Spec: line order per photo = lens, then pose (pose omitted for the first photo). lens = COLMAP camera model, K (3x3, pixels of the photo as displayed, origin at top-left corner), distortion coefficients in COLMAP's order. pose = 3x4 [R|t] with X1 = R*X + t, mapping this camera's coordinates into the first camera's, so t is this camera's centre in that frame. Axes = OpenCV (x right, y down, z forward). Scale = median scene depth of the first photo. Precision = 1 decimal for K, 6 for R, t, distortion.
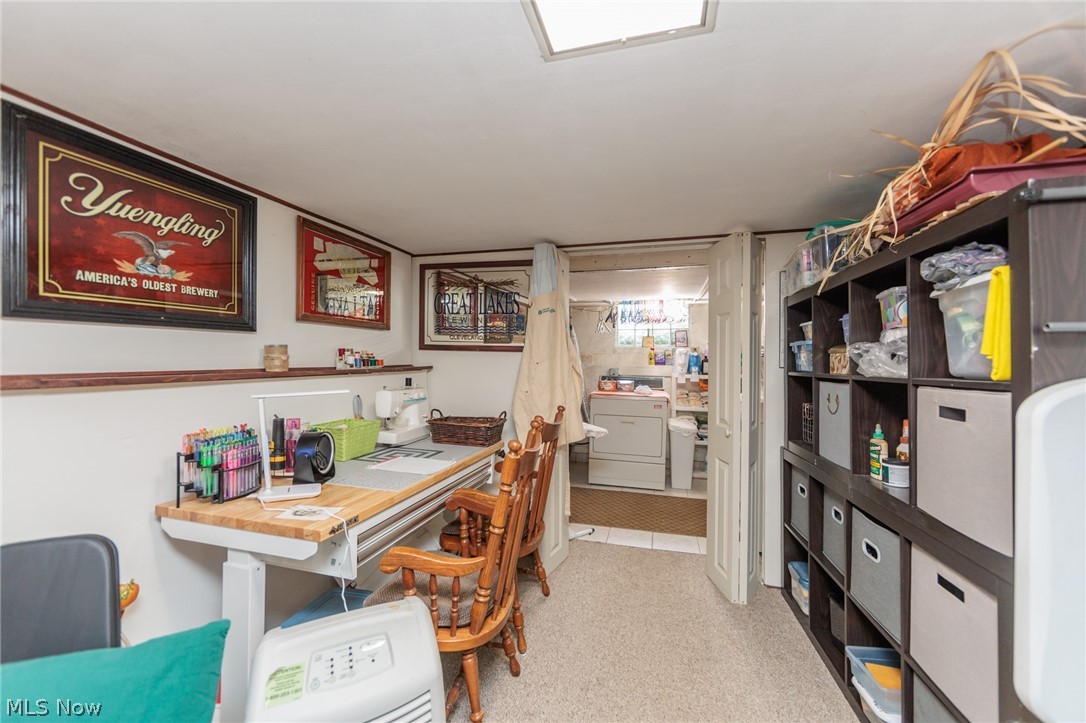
lens RADIAL K [[424.4, 0, 543.0], [0, 424.4, 361.5], [0, 0, 1]] dist [-0.002387, -0.000103]
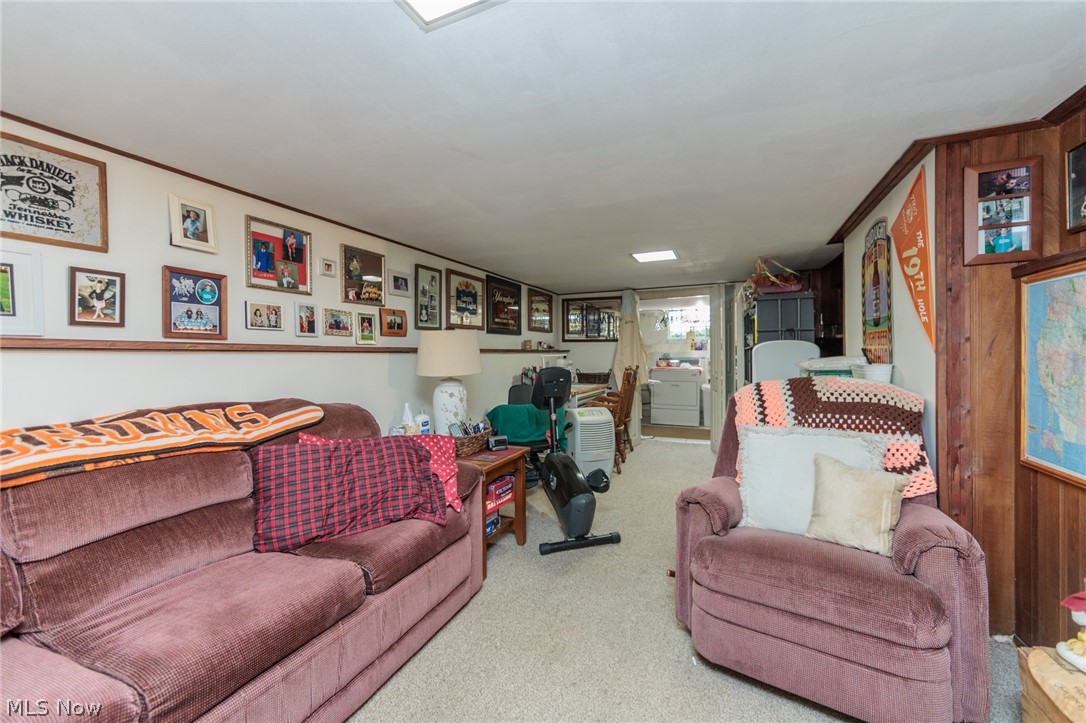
lens RADIAL K [[424.4, 0, 543.0], [0, 424.4, 361.5], [0, 0, 1]] dist [-0.002387, -0.000103]
pose [[0.990203, -0.016148, -0.138696, -0.115596], [0.017356, 0.999821, 0.007503, 0.049282], [0.138550, -0.009837, 0.990307, -1.048513]]
